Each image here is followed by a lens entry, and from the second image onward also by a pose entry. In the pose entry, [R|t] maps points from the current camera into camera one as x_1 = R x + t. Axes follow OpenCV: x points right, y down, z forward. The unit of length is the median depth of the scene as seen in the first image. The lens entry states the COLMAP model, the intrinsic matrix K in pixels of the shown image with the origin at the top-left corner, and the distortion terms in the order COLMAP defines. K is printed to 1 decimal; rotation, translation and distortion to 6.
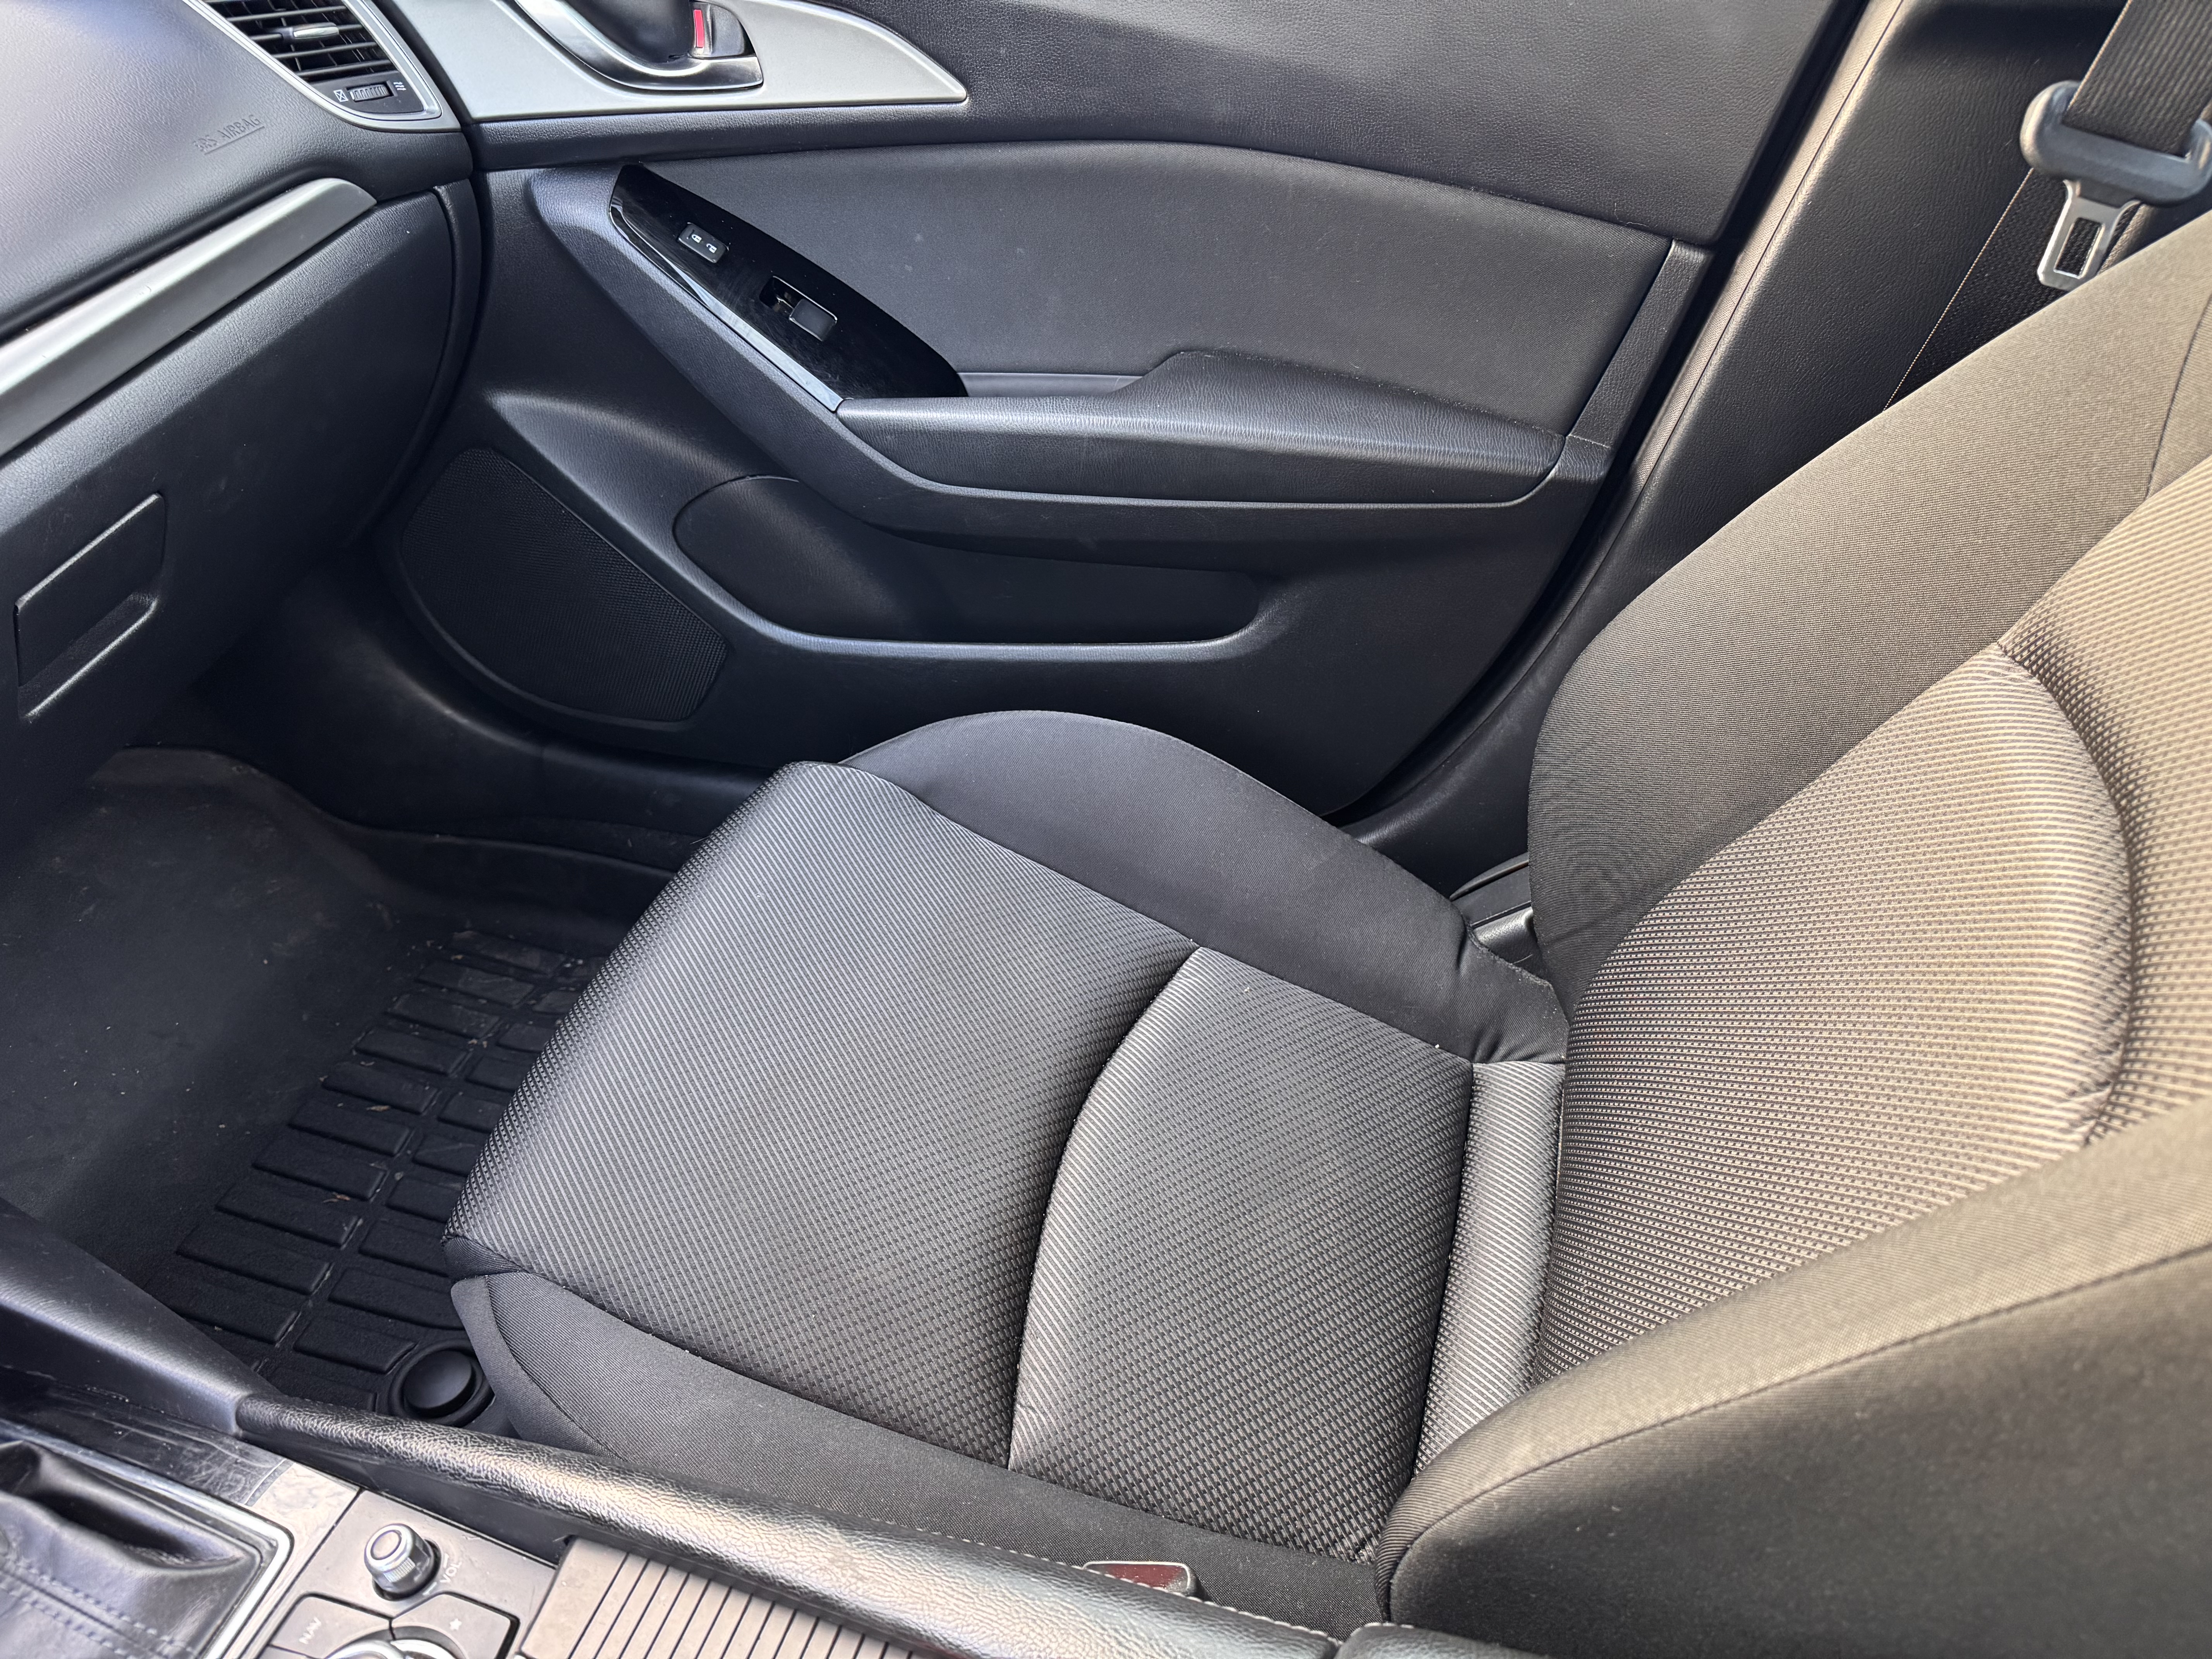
lens RADIAL K [[1530.2, 0, 1118.1], [0, 1530.2, 790.9], [0, 0, 1]] dist [0.064040, -0.070817]
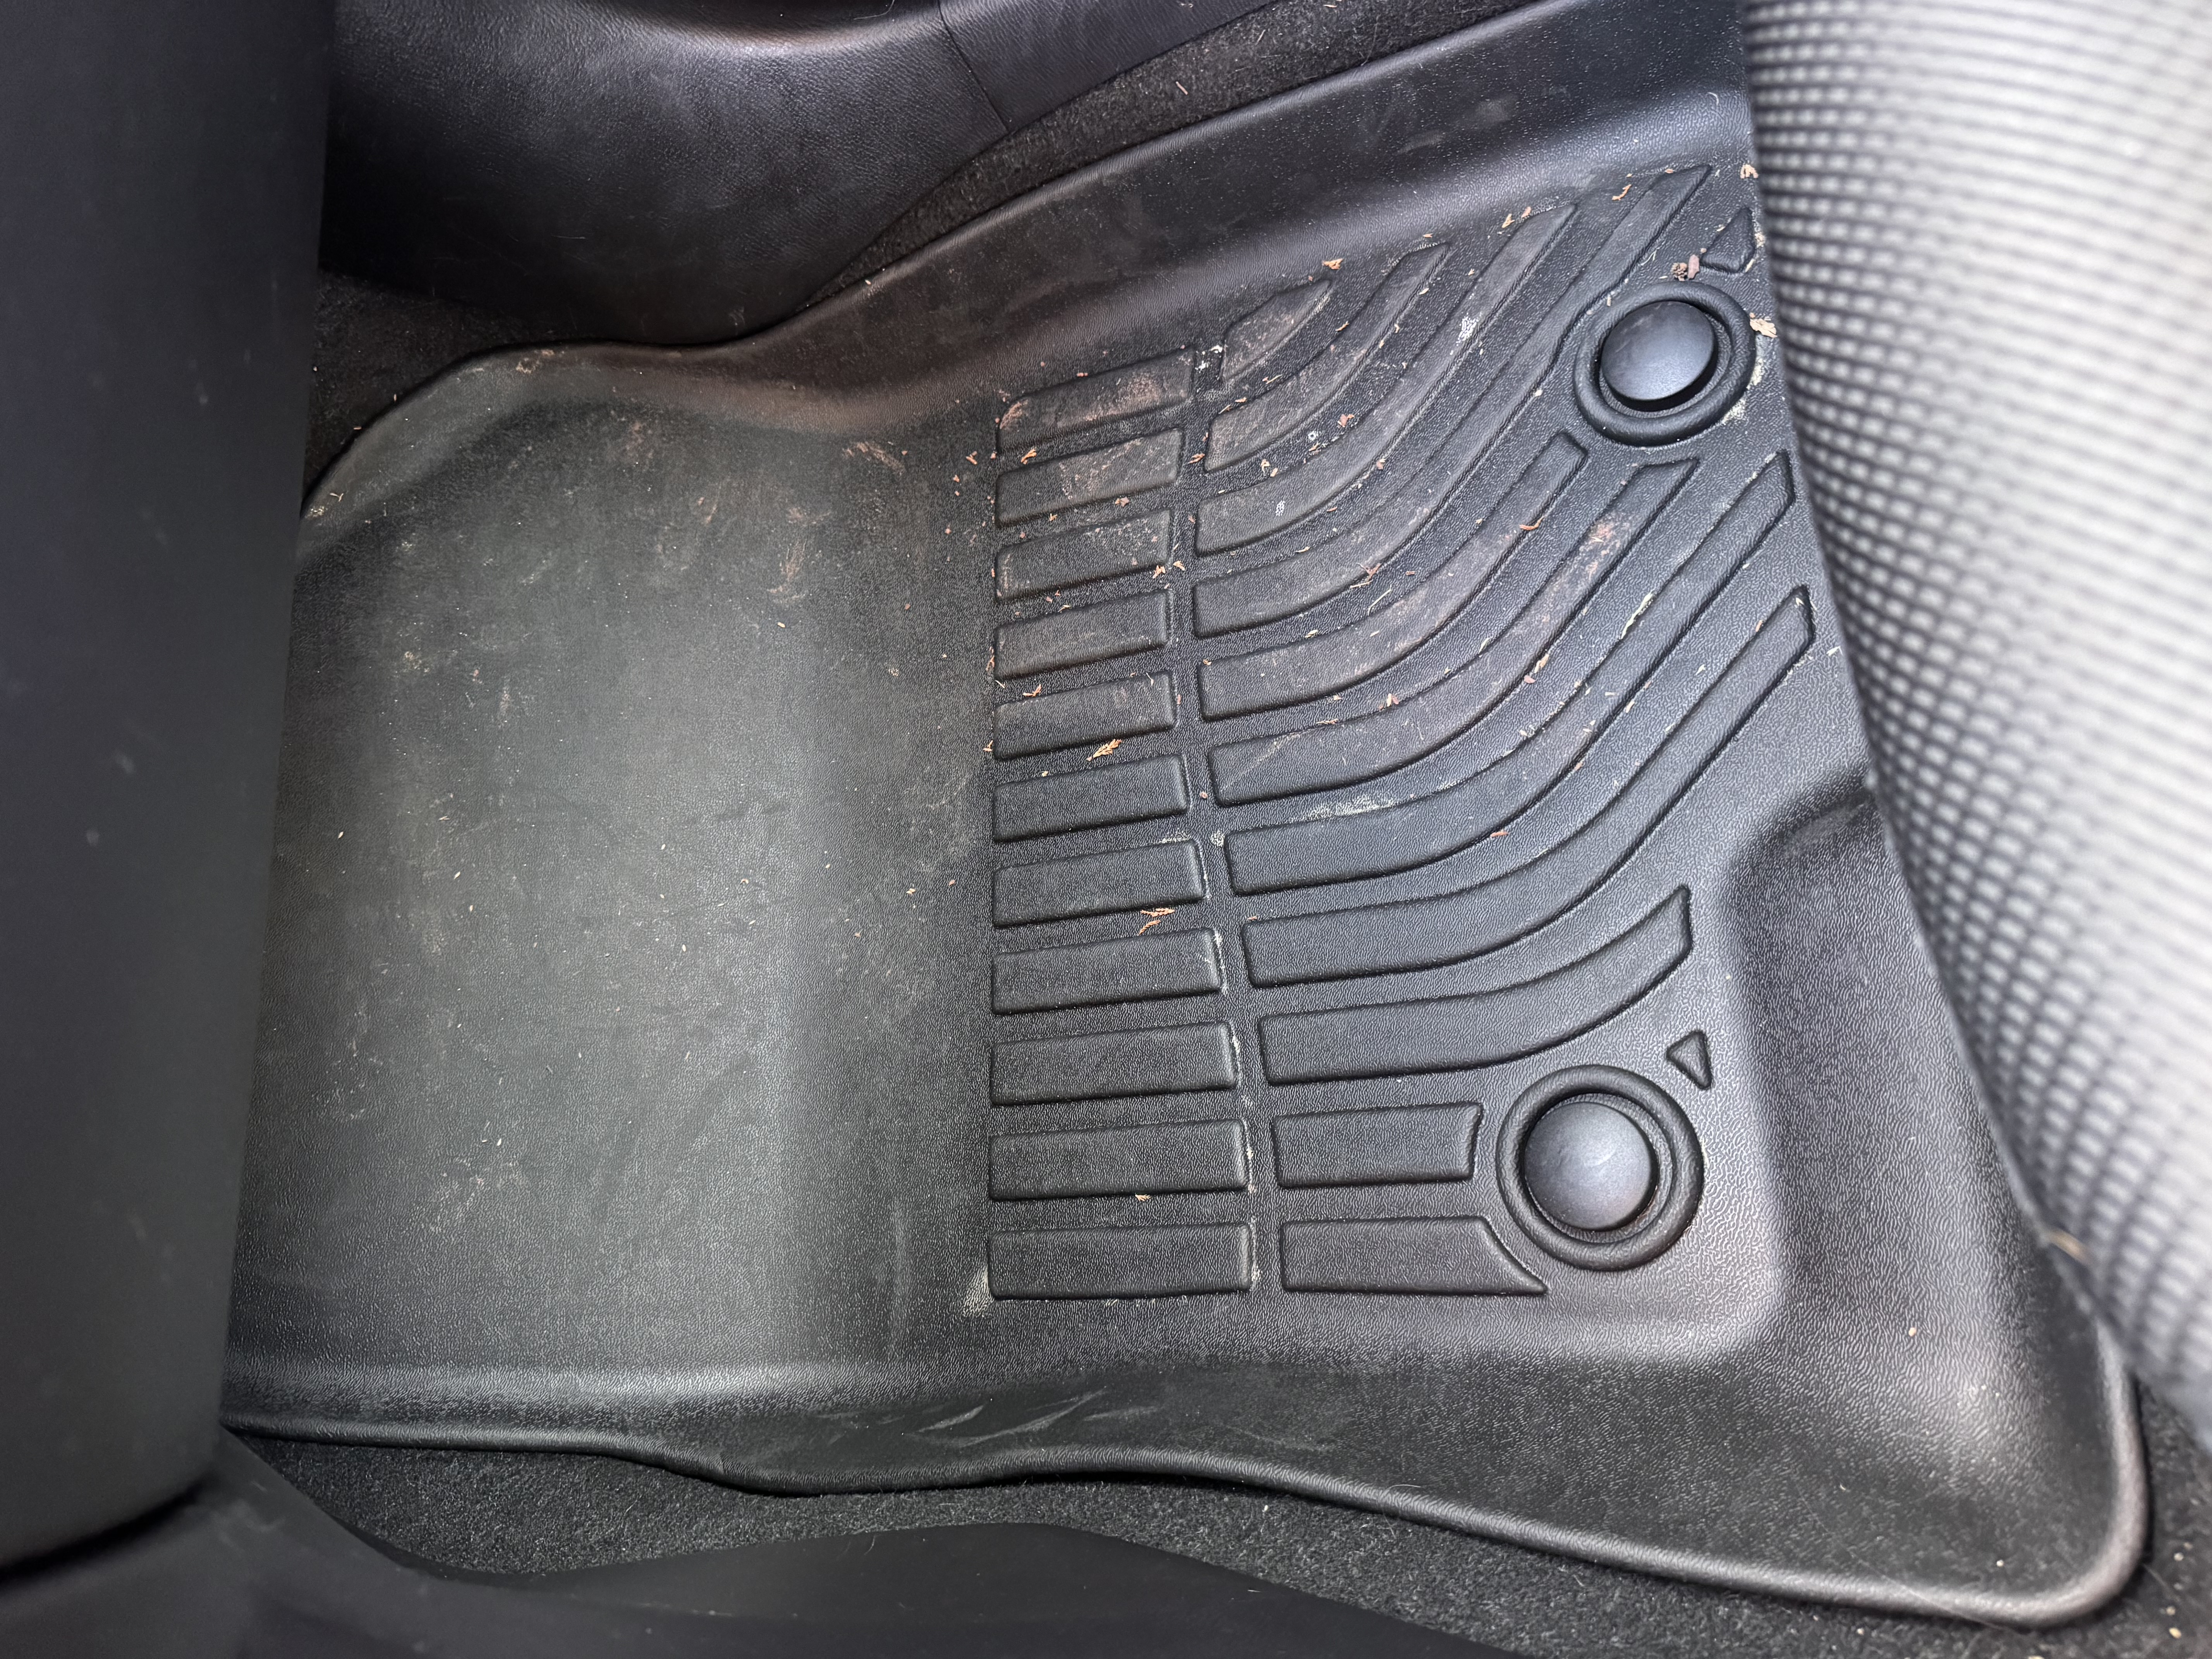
lens RADIAL K [[1585.3, 0, 1106.0], [0, 1585.3, 829.5], [0, 0, 1]] dist [0.009424, -0.005142]
pose [[0.841120, -0.411704, -0.350737, -0.266590], [0.531754, 0.747935, 0.397280, -0.003745], [0.098767, -0.520666, 0.848028, 0.461195]]
